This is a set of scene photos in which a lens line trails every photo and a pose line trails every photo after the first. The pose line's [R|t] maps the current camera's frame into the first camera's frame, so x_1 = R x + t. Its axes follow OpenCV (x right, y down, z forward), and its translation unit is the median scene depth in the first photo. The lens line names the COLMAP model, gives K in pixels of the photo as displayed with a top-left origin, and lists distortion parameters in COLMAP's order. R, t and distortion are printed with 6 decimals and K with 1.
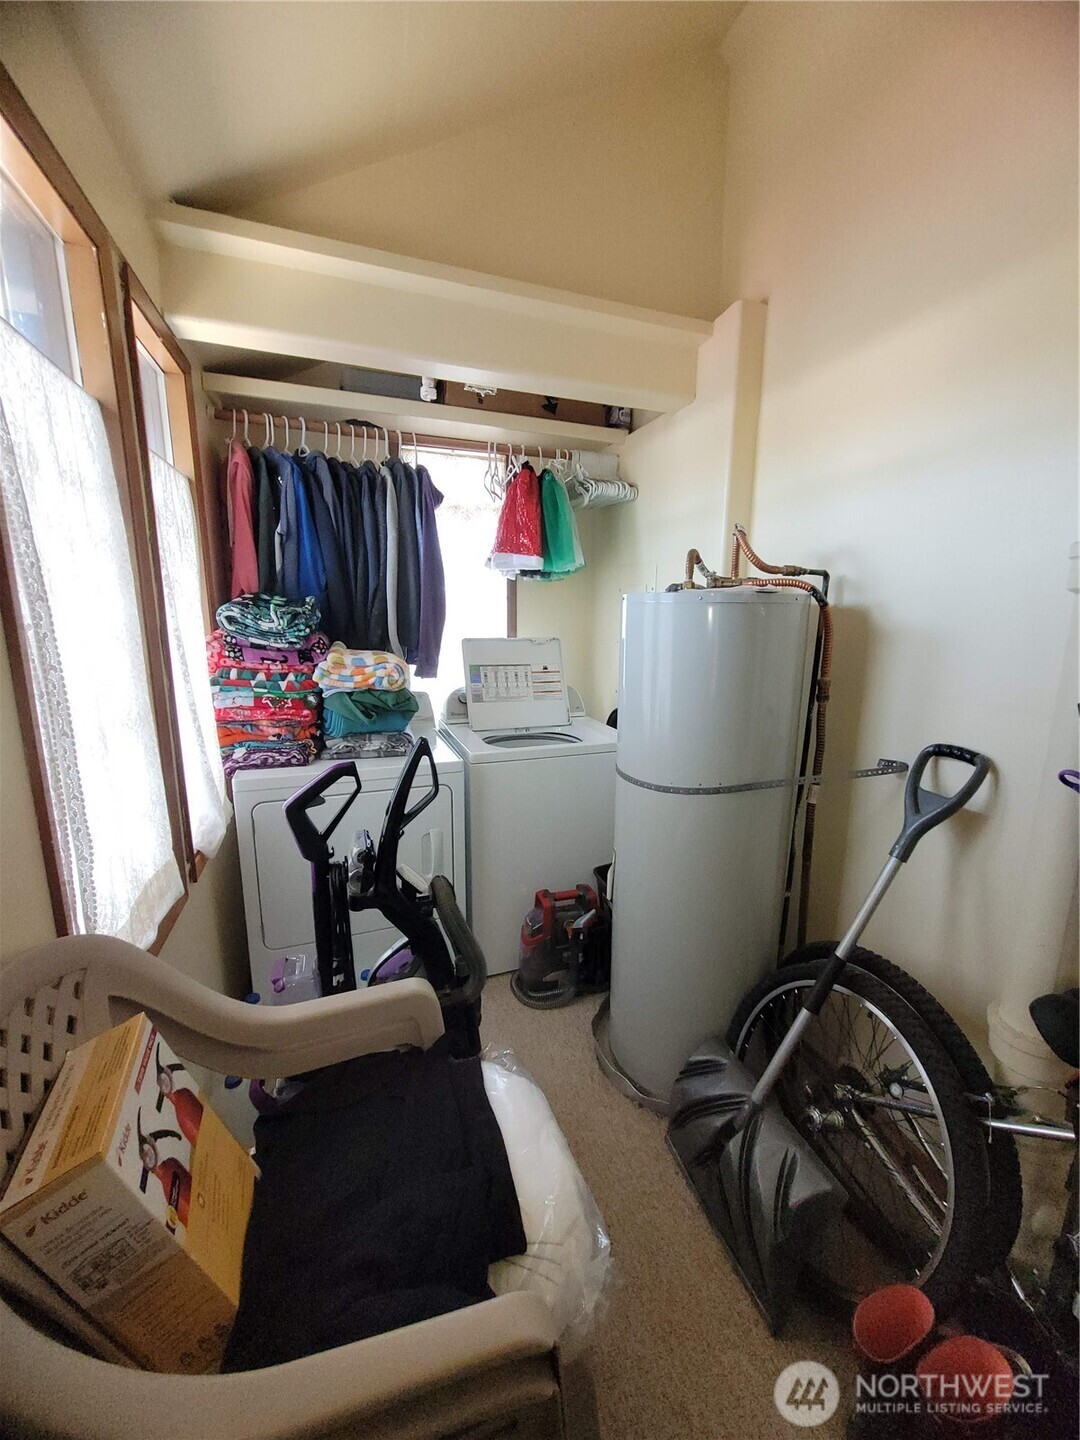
lens RADIAL K [[564.2, 0, 544.5], [0, 564.2, 724.9], [0, 0, 1]] dist [0.004169, -0.001284]
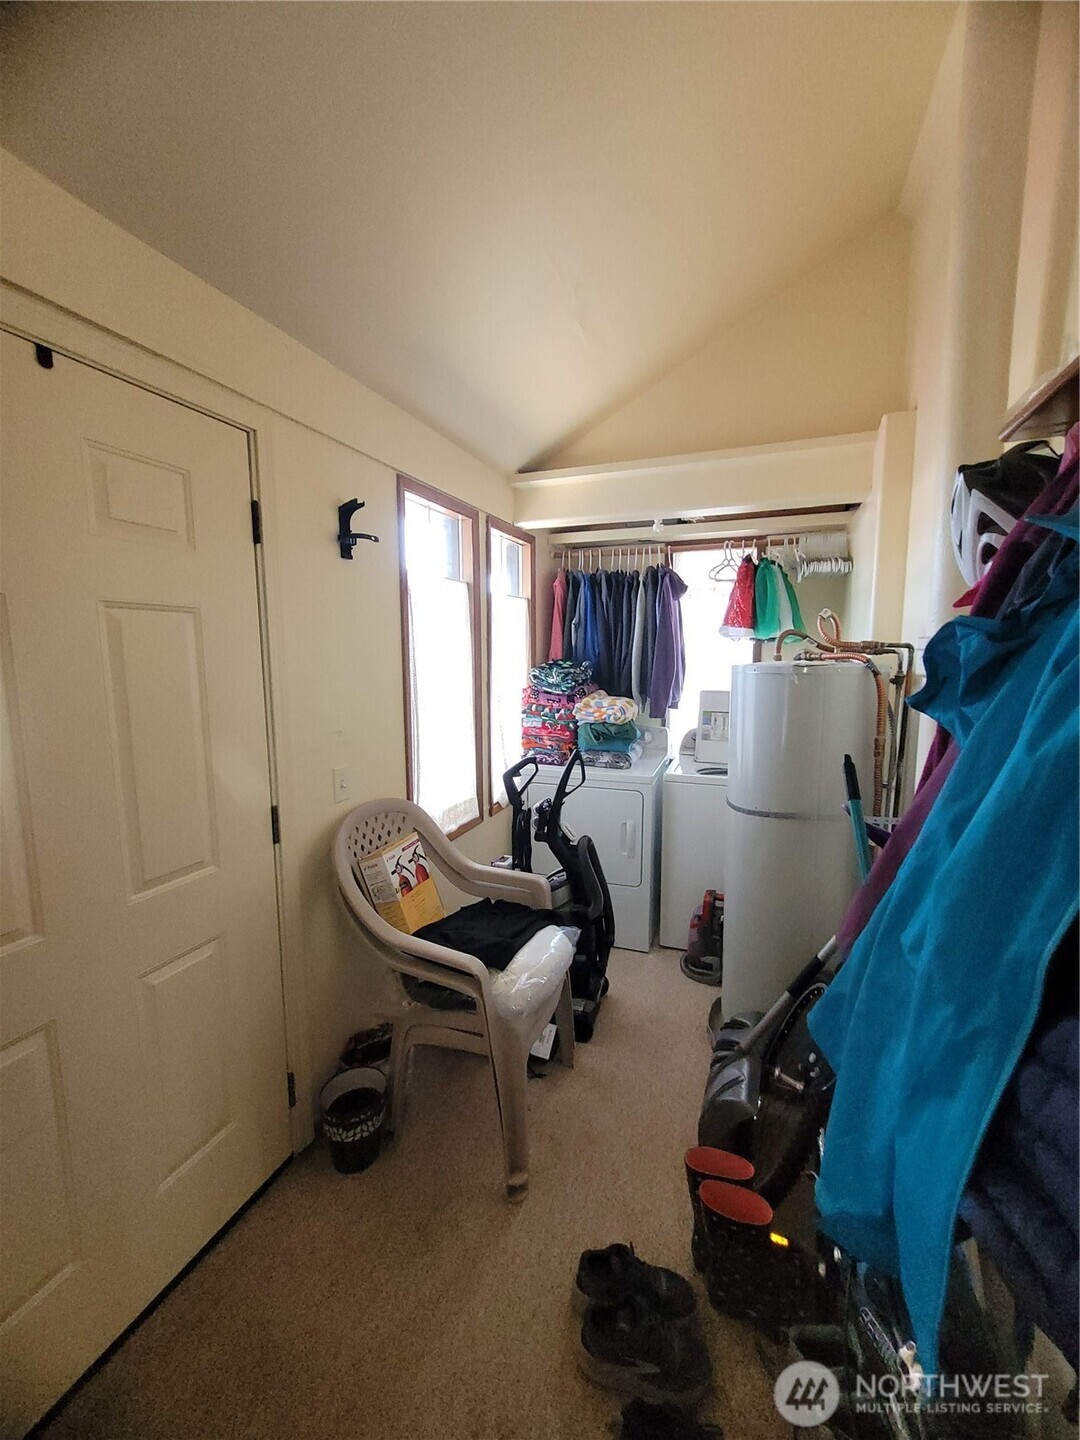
lens RADIAL K [[564.2, 0, 539.7], [0, 564.2, 717.8], [0, 0, 1]] dist [0.004169, -0.001284]
pose [[0.750385, 0.064227, -0.657873, 0.584907], [-0.120501, 0.991882, -0.040611, 0.008306], [0.649925, 0.109748, 0.752033, -0.274403]]
